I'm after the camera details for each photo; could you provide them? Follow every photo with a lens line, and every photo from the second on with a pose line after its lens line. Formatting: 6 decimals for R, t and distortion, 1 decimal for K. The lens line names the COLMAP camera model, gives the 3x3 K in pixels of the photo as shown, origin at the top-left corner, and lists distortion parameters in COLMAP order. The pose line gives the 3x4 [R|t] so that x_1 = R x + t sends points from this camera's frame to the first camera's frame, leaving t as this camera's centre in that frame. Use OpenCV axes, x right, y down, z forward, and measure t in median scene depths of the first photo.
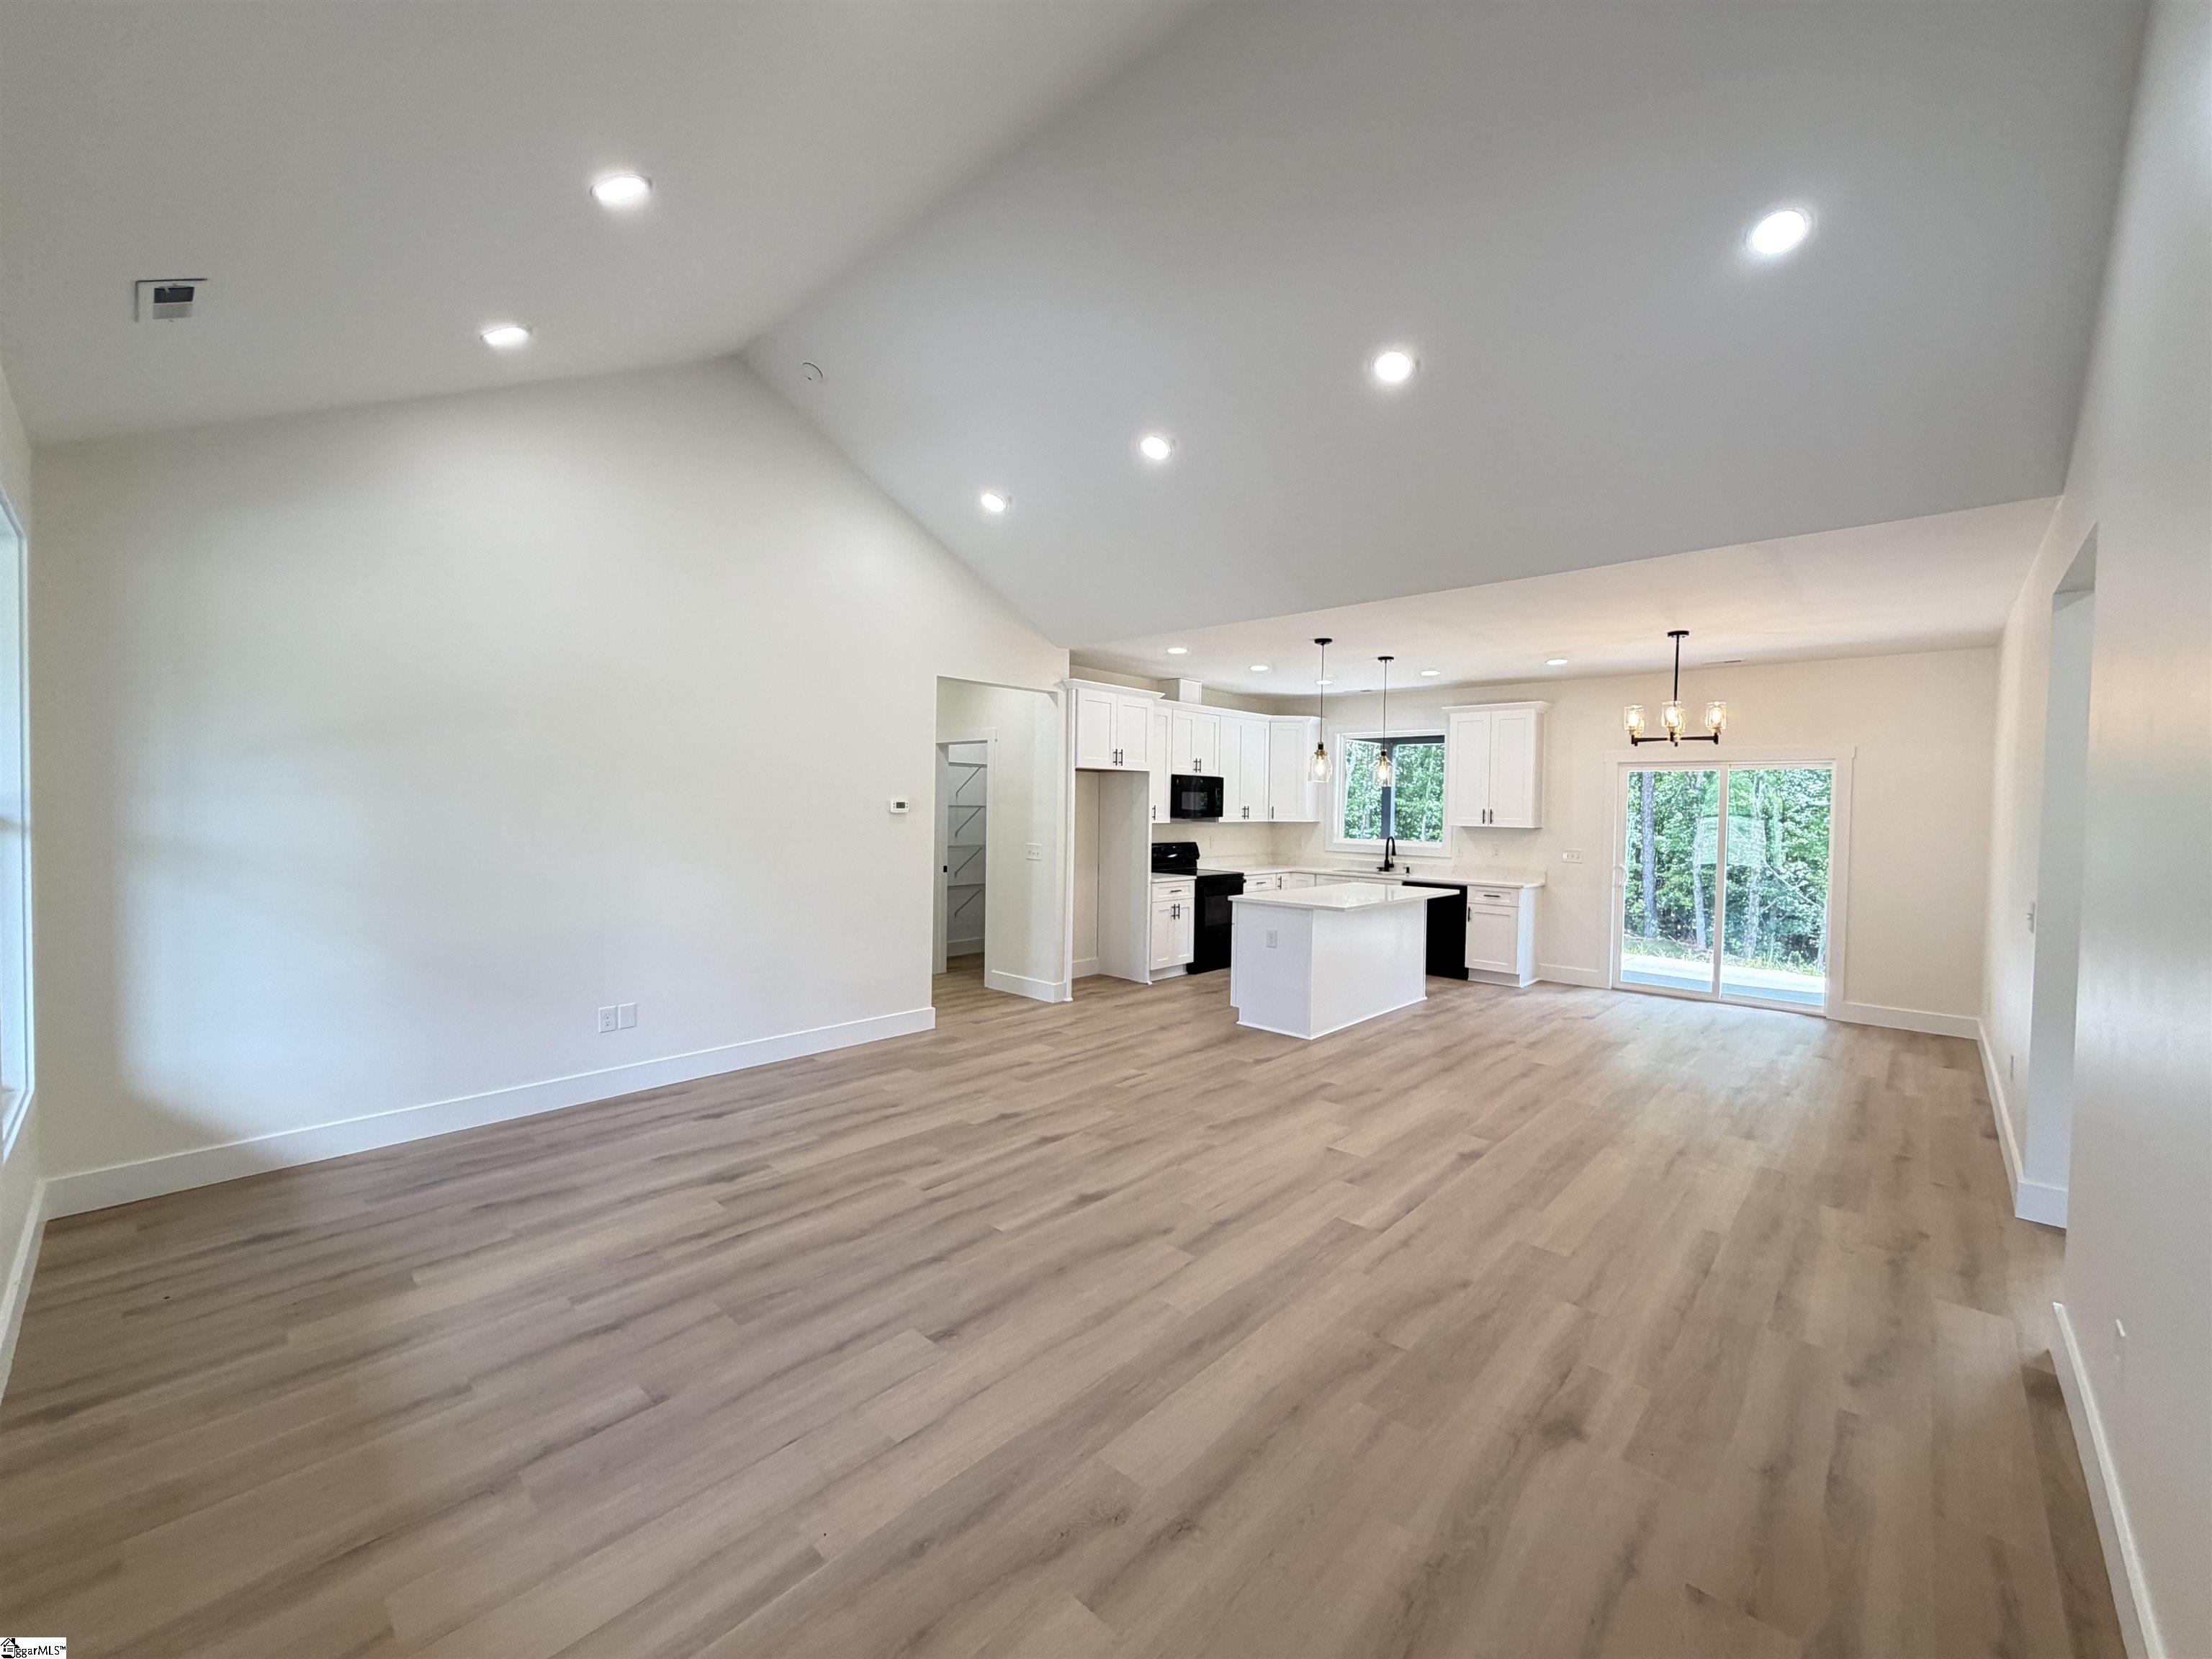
lens RADIAL K [[879.7, 0, 1108.0], [0, 879.7, 815.6], [0, 0, 1]] dist [0.003447, 0.000045]
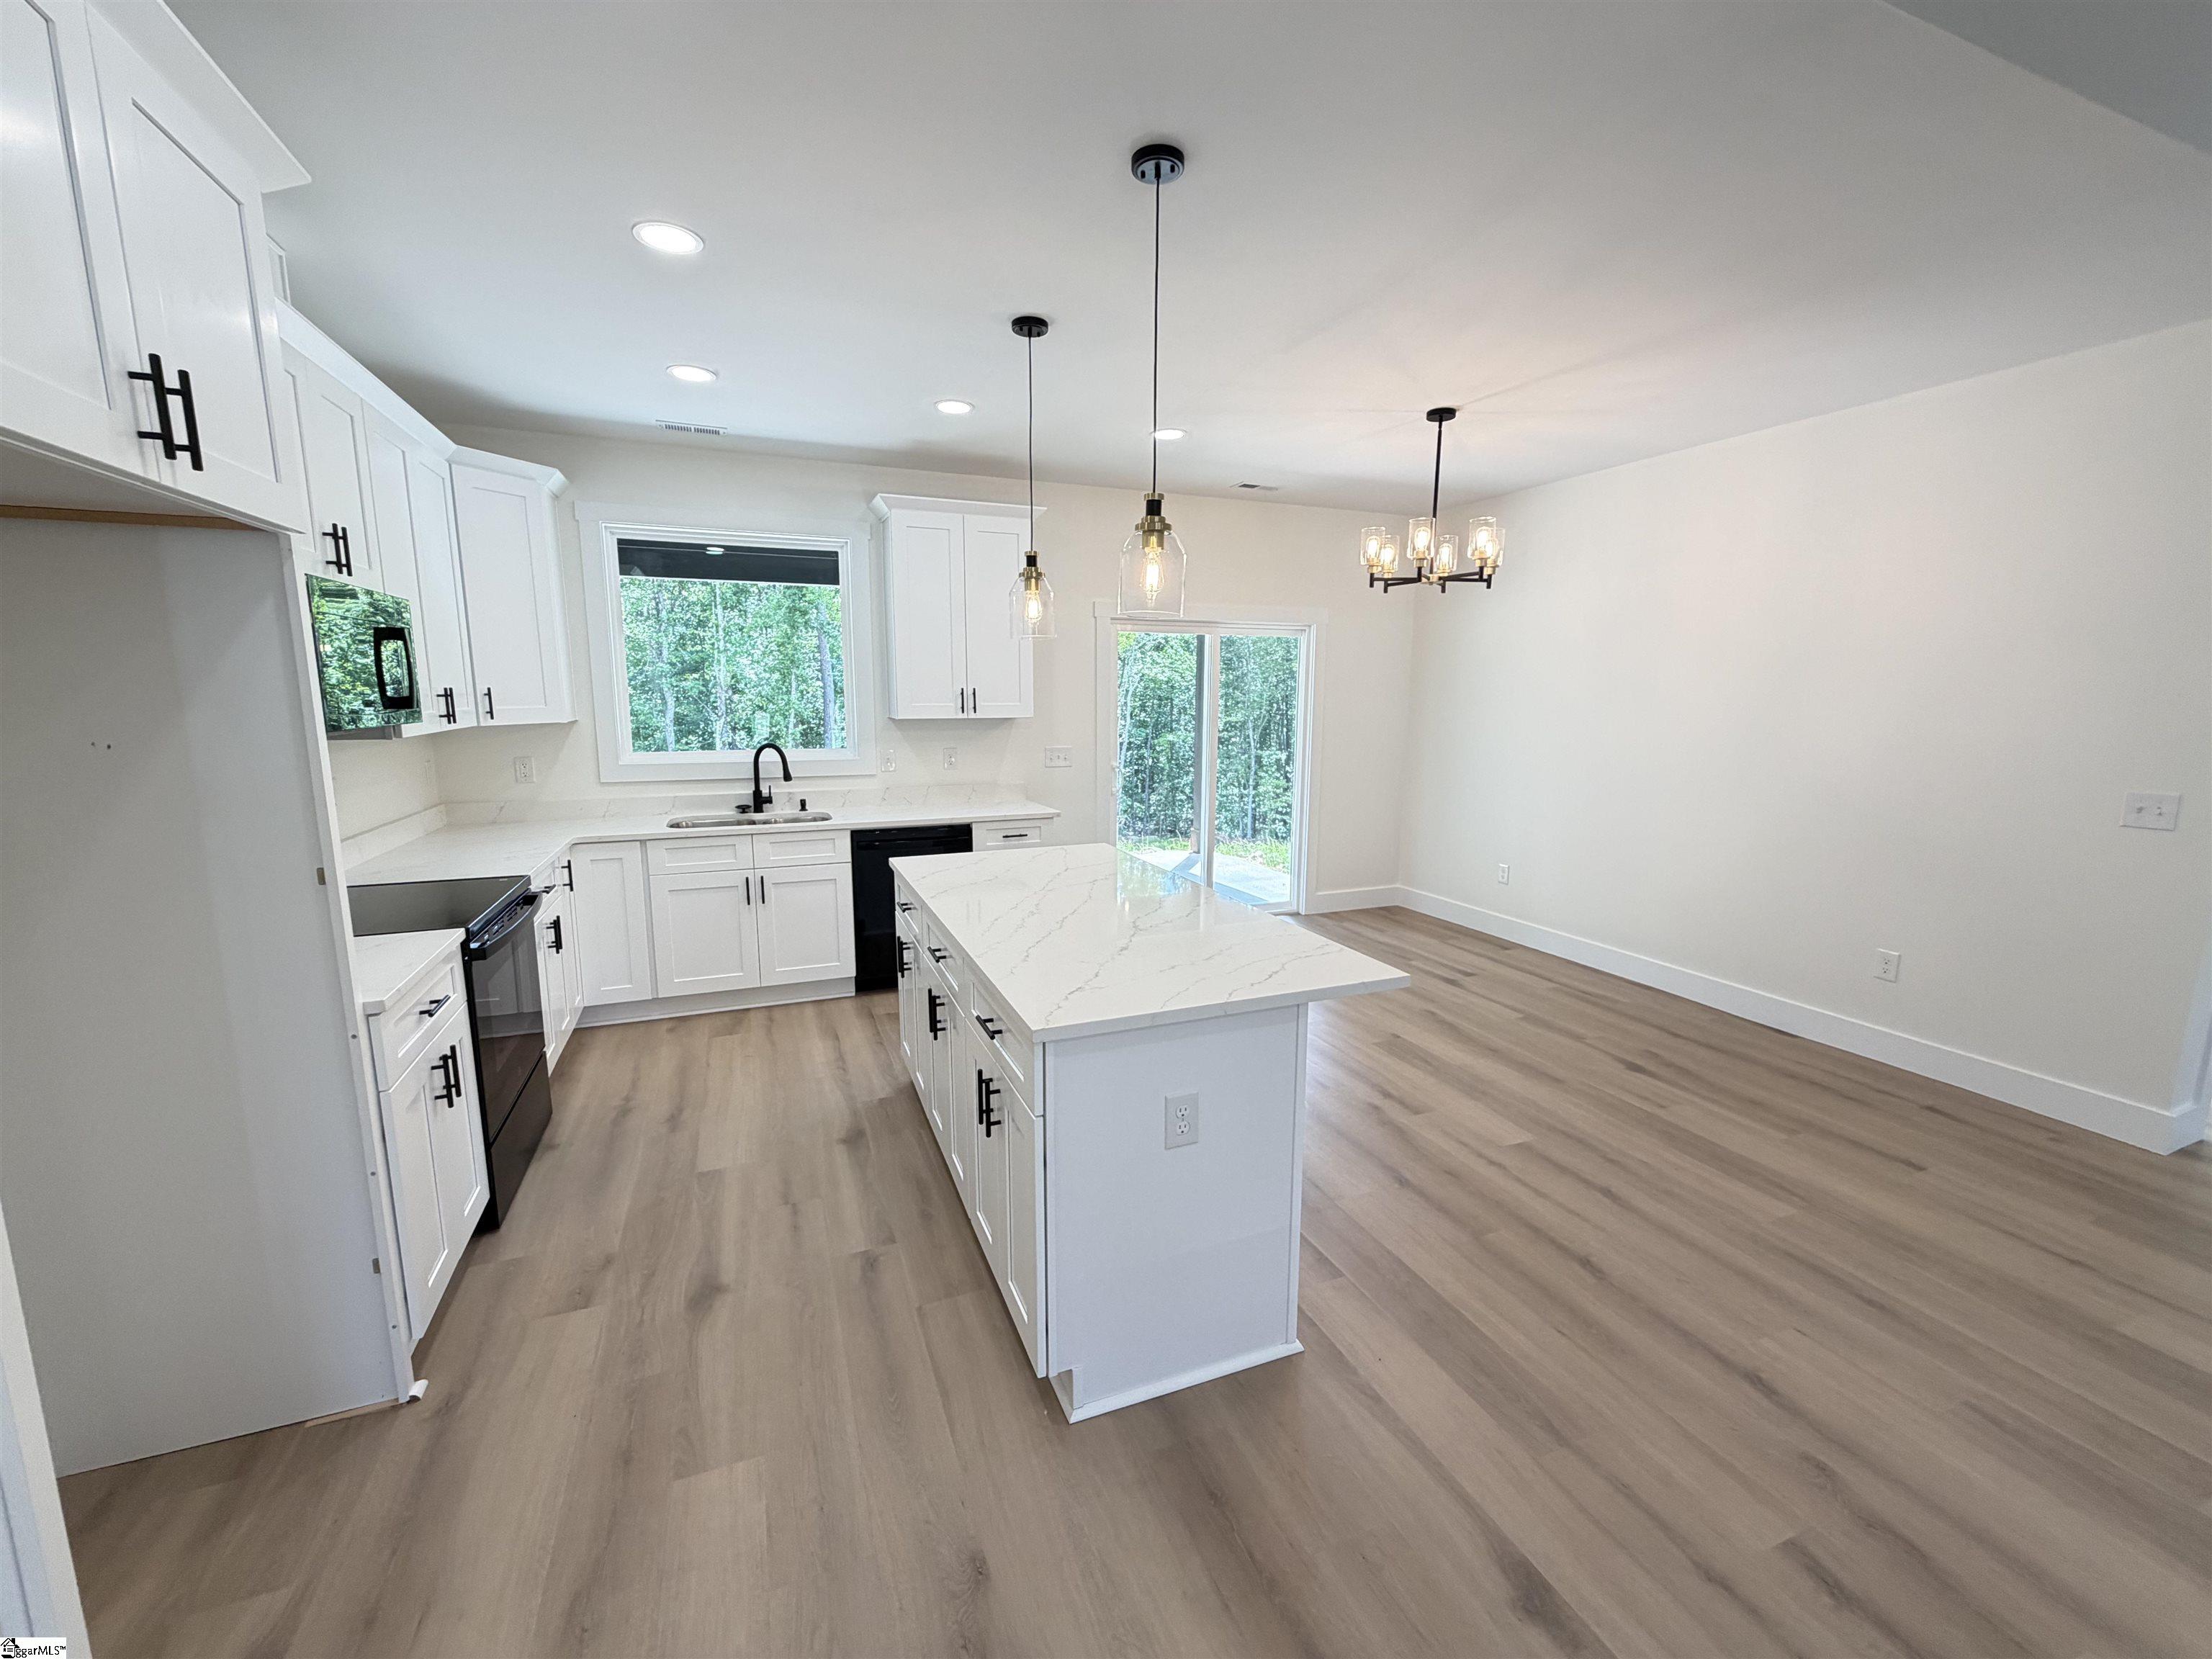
lens RADIAL K [[879.7, 0, 1099.5], [0, 879.7, 820.9], [0, 0, 1]] dist [0.003447, 0.000045]
pose [[0.427790, -0.148610, 0.891578, -0.081953], [0.014639, 0.987401, 0.157558, -0.013927], [-0.903760, -0.054350, 0.424576, 0.821193]]
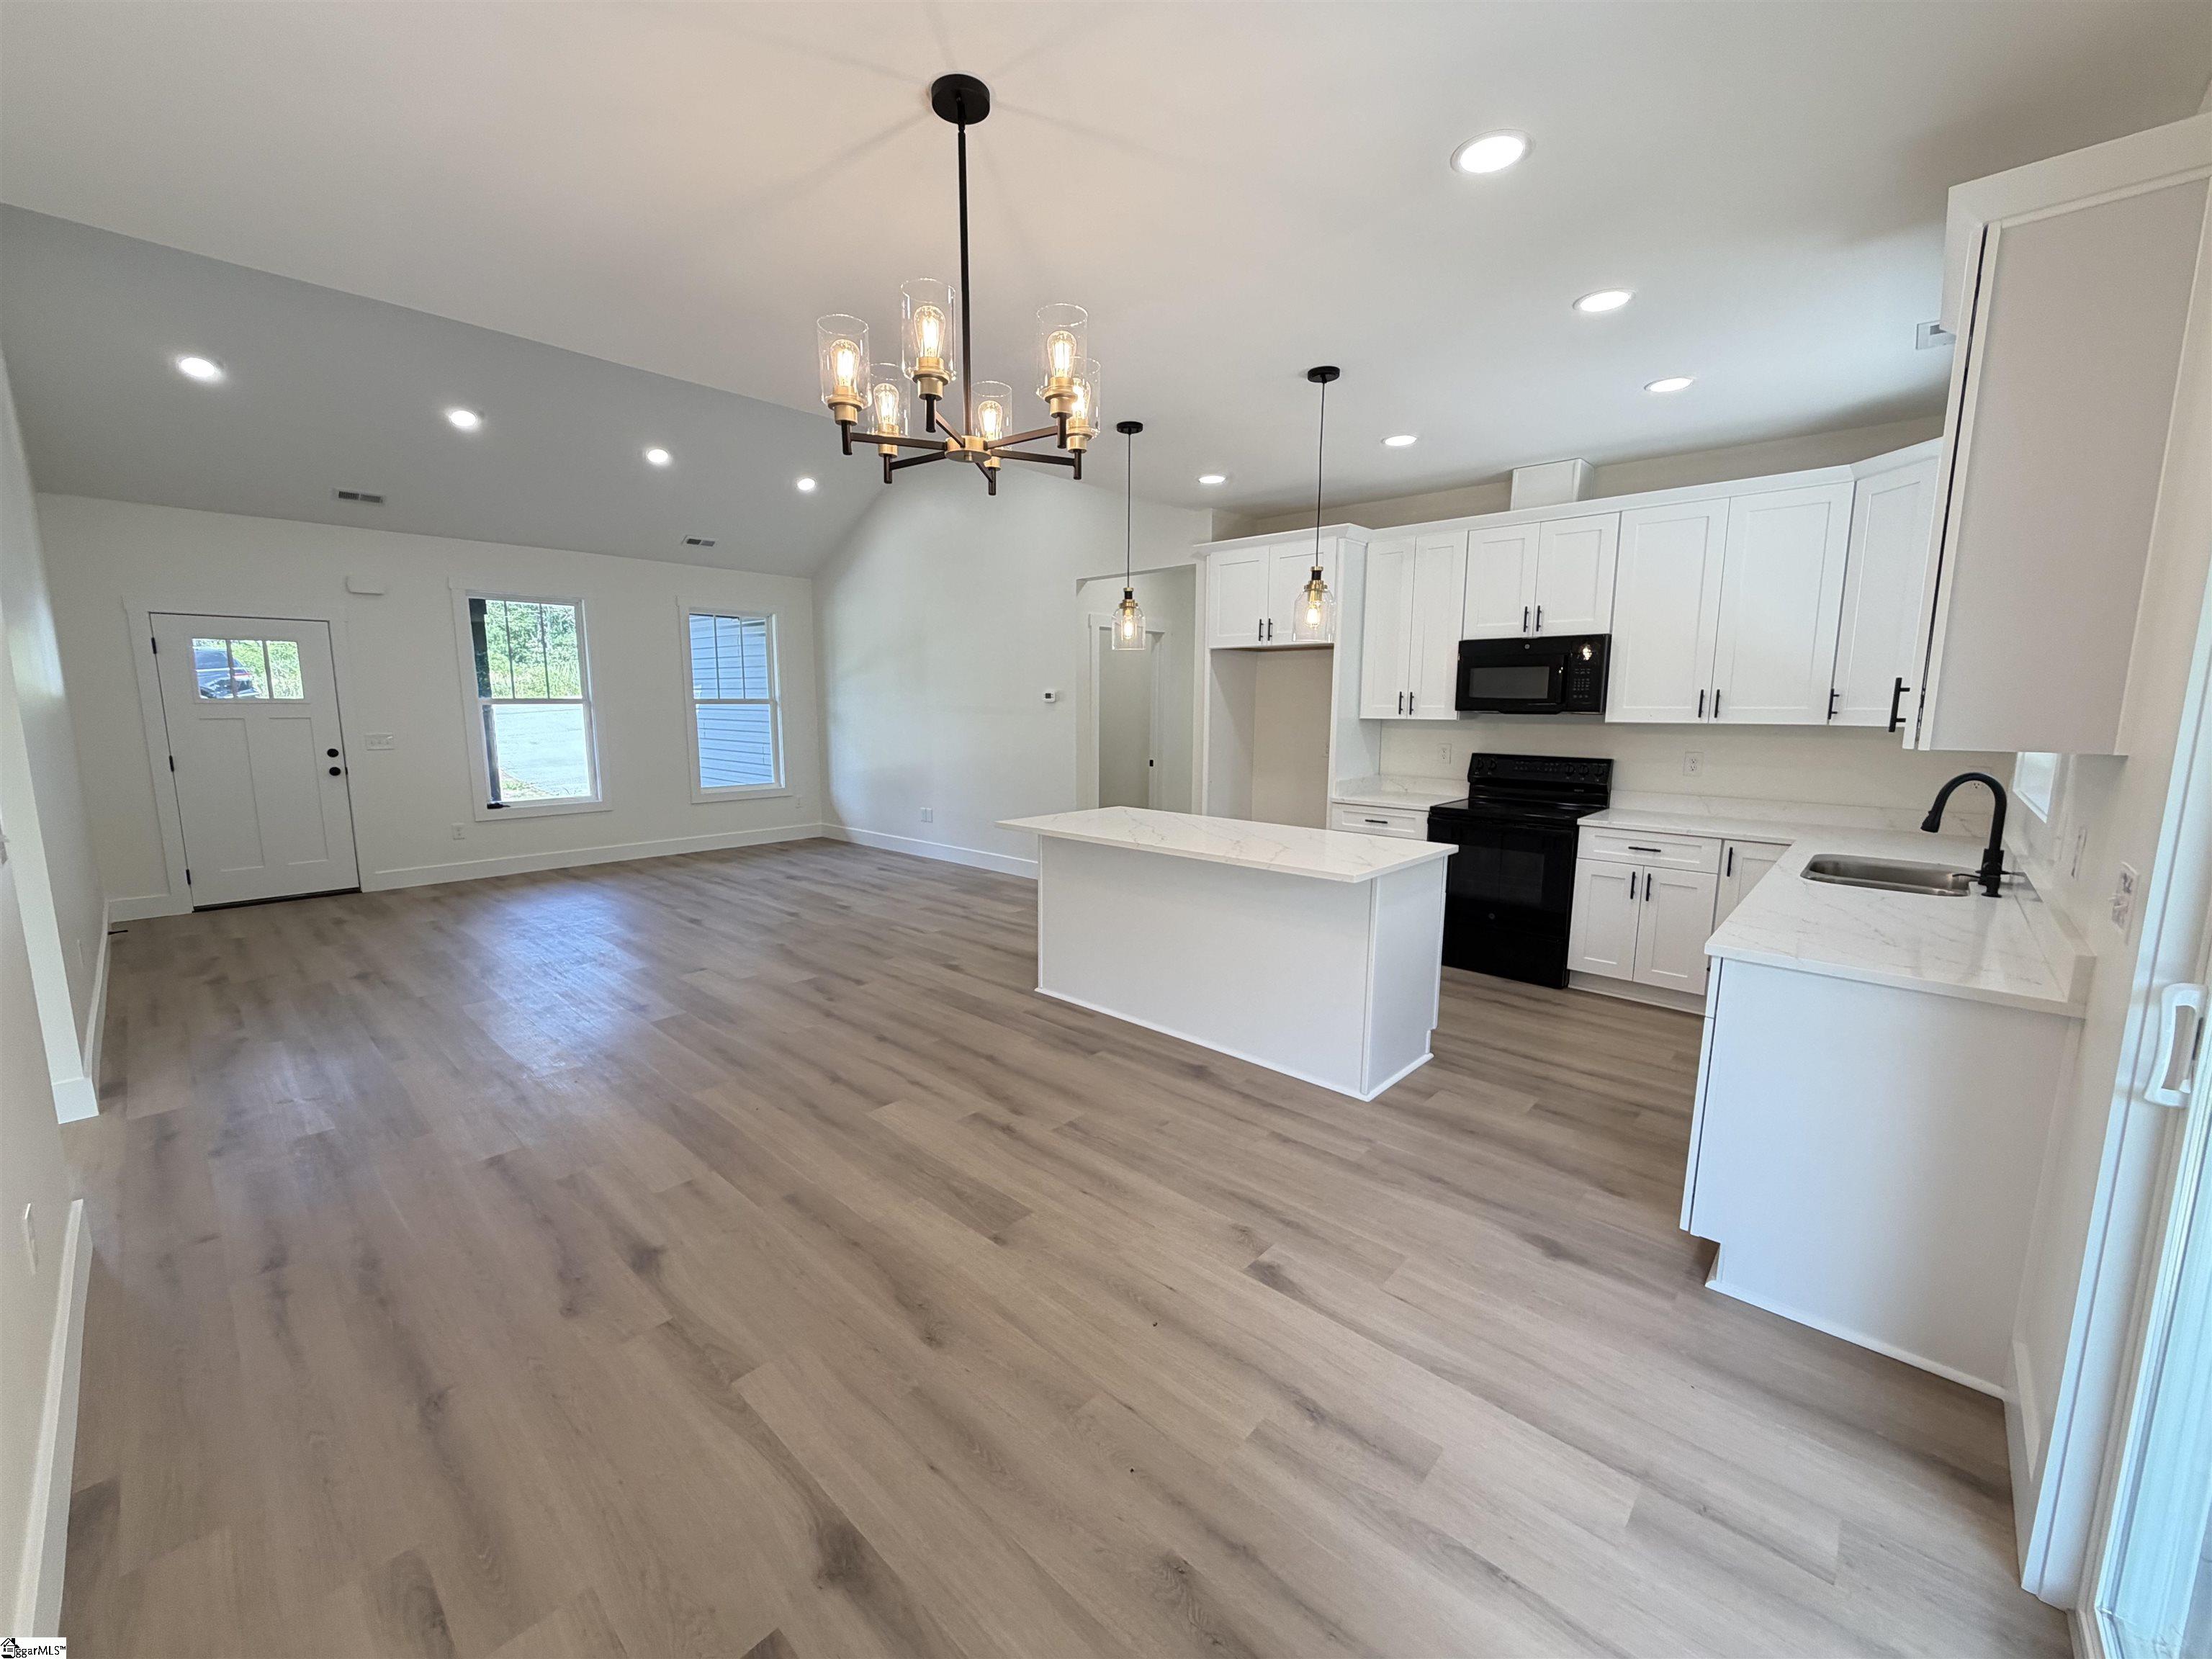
lens RADIAL K [[879.7, 0, 1094.3], [0, 879.7, 835.9], [0, 0, 1]] dist [0.003447, 0.000045]
pose [[-0.001697, 0.137950, -0.990438, 0.863605], [-0.014757, 0.990328, 0.137960, 0.009652], [0.999890, 0.014850, 0.000356, 0.922786]]
